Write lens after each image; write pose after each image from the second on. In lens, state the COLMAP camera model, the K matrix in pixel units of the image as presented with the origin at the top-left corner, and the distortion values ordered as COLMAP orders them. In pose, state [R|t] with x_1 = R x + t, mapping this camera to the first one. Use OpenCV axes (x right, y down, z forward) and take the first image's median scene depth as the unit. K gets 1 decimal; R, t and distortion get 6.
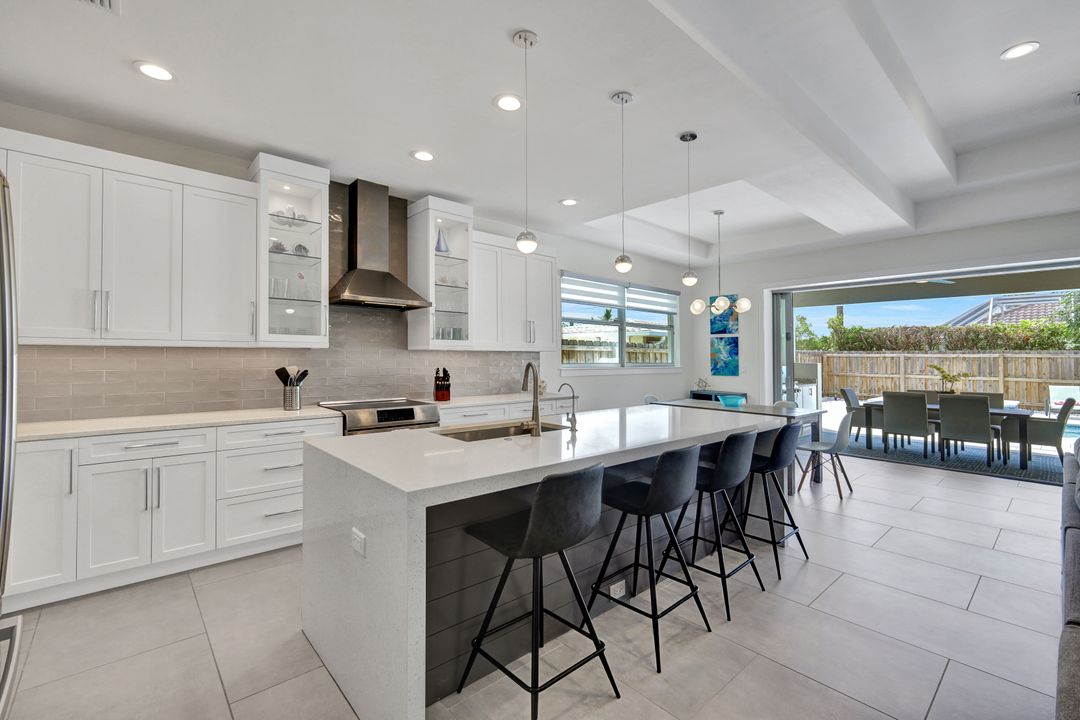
lens RADIAL K [[470.2, 0, 534.9], [0, 470.2, 356.5], [0, 0, 1]] dist [0.000043, 0.000180]
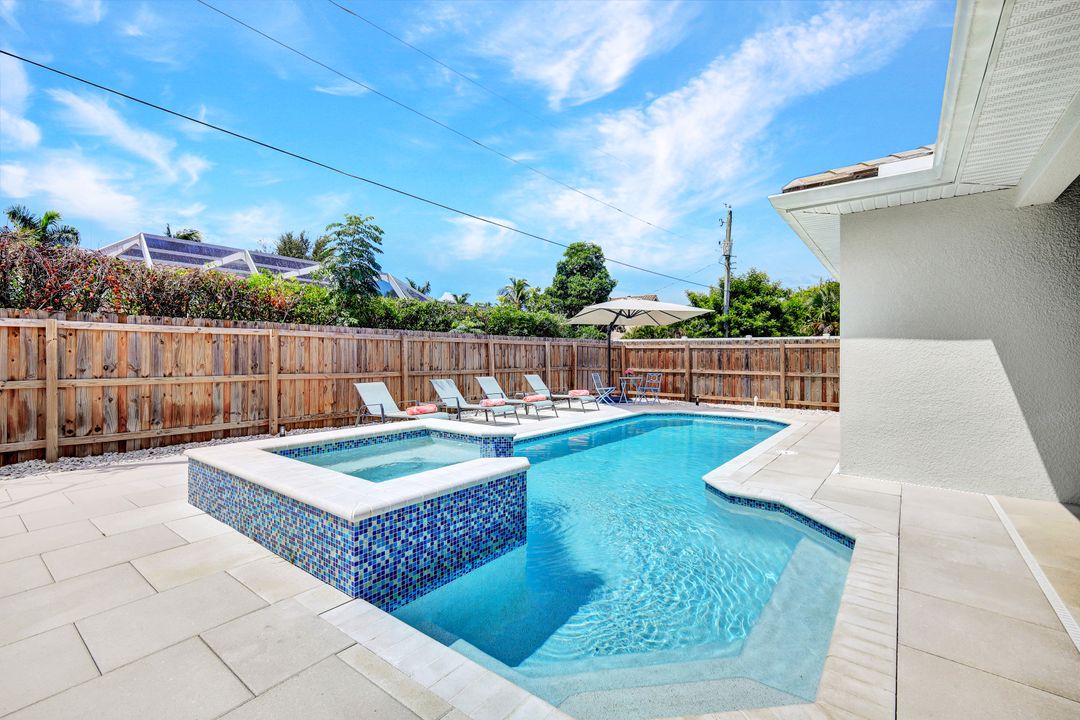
lens RADIAL K [[470.2, 0, 549.4], [0, 470.2, 360.7], [0, 0, 1]] dist [0.000043, 0.000180]
pose [[-0.178614, -0.008577, 0.983882, 0.451593], [0.003691, 0.999949, 0.009387, 0.027762], [-0.983912, 0.005308, -0.178574, 0.846165]]
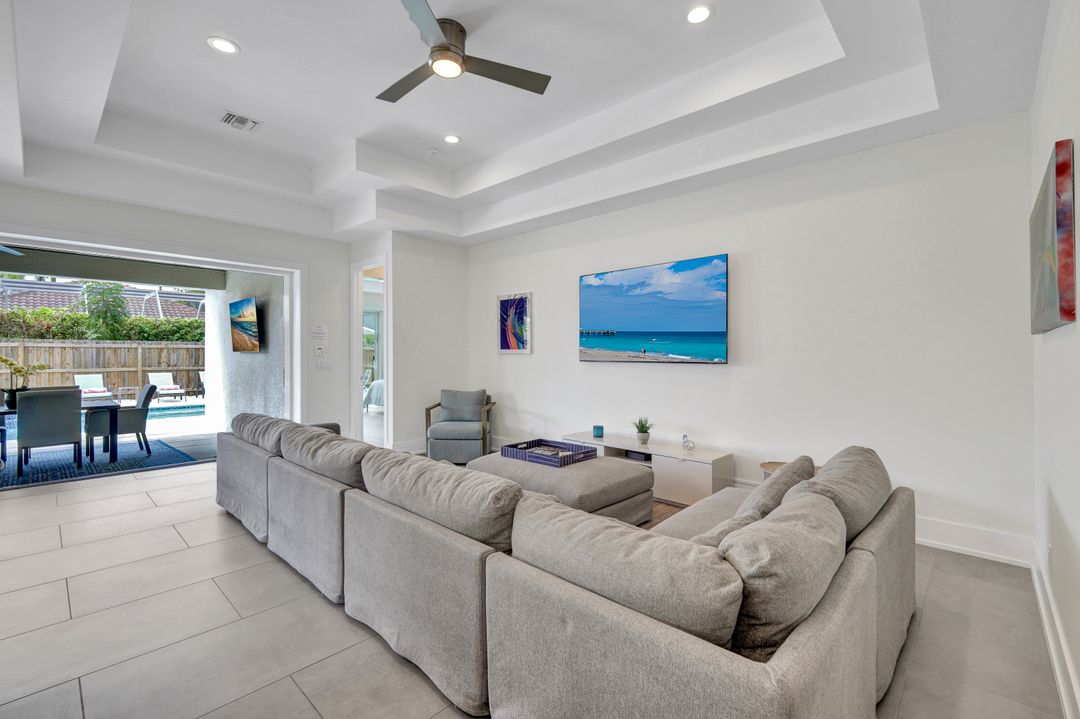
lens RADIAL K [[470.2, 0, 557.6], [0, 470.2, 345.5], [0, 0, 1]] dist [0.000043, 0.000180]
pose [[-0.113814, 0.007085, 0.993477, -0.014606], [-0.005803, 0.999953, -0.007796, 0.000999], [-0.993485, -0.006653, -0.113768, 0.093469]]
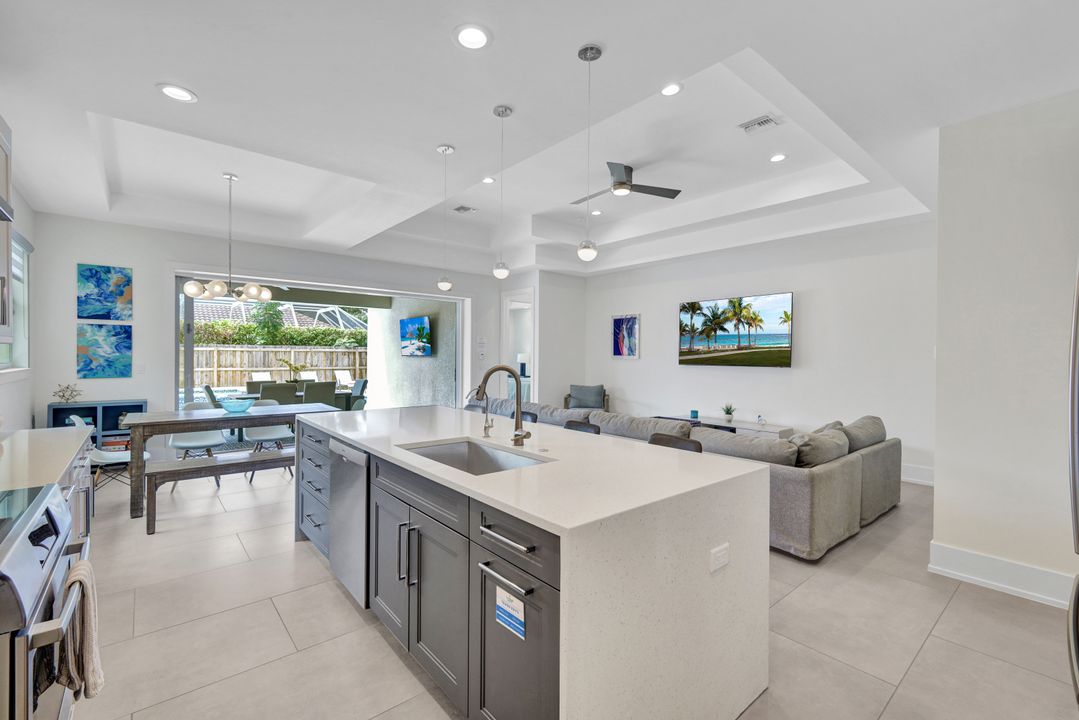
lens RADIAL K [[469.7, 0, 554.5], [0, 469.7, 364.0], [0, 0, 1]] dist [0.000043, 0.000180]
pose [[0.002263, -0.027244, 0.999626, -0.173135], [-0.008525, 0.999592, 0.027262, -0.003519], [-0.999961, -0.008584, 0.002030, 0.174526]]
